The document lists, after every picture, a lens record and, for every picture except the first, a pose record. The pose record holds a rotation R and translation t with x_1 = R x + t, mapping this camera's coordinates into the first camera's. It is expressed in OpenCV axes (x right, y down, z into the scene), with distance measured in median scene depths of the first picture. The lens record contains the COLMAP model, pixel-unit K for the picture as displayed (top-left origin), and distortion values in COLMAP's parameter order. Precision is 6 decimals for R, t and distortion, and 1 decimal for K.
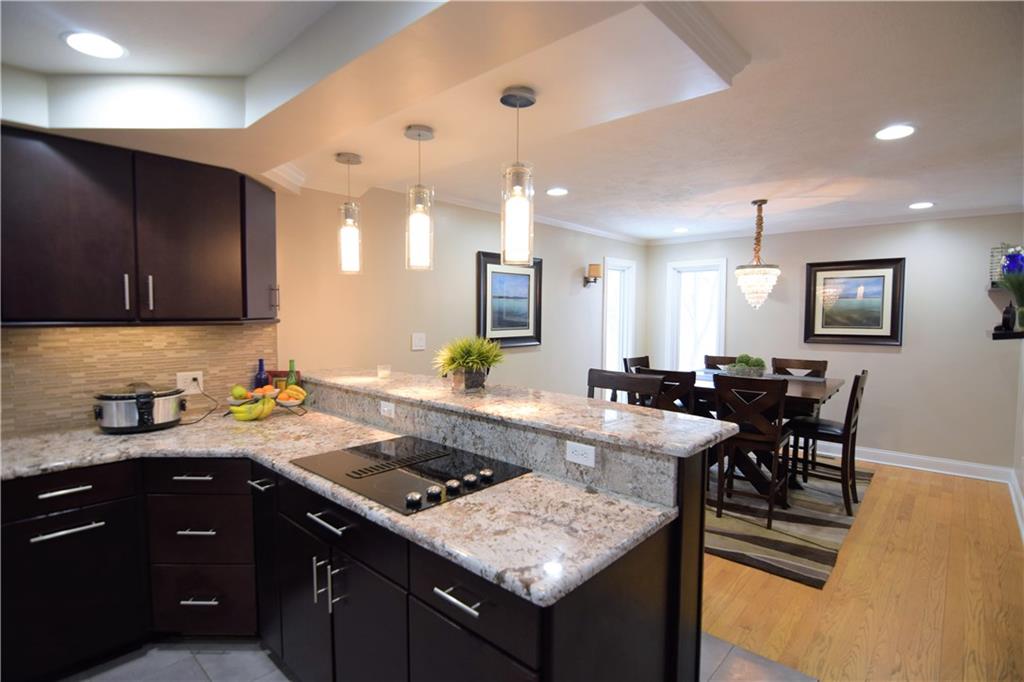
lens RADIAL K [[501.8, 0, 513.0], [0, 501.8, 343.7], [0, 0, 1]] dist [-0.022366, -0.000830]
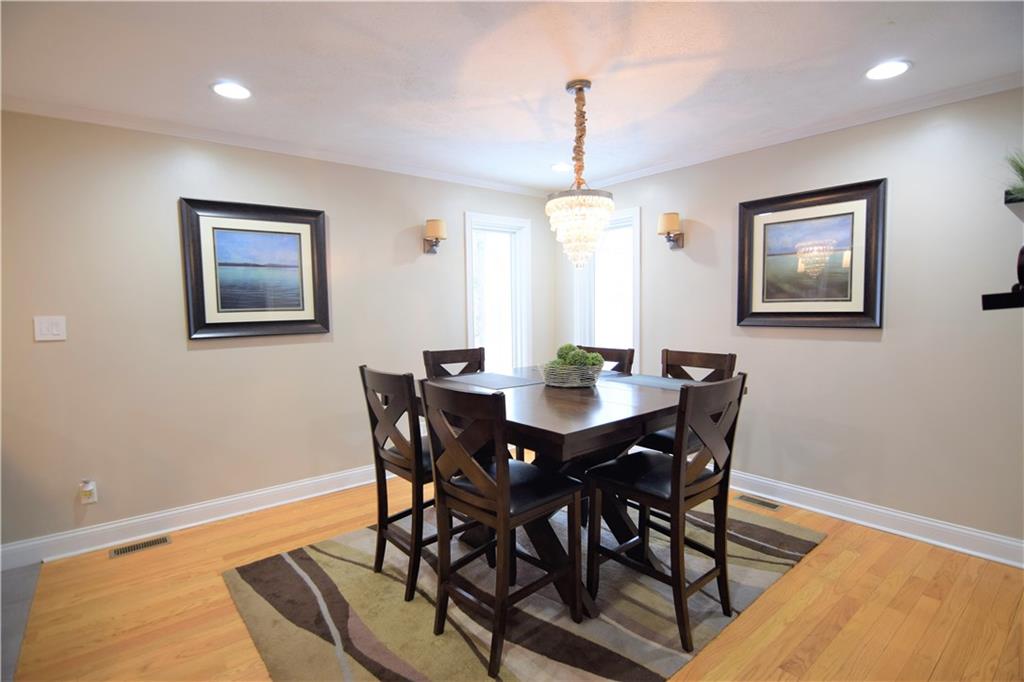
lens RADIAL K [[493.4, 0, 514.0], [0, 493.4, 345.3], [0, 0, 1]] dist [-0.015434, 0.000450]
pose [[0.989263, -0.004526, -0.146076, 0.457391], [0.008262, 0.999654, 0.024984, 0.006410], [0.145913, -0.025923, 0.988958, 0.370540]]
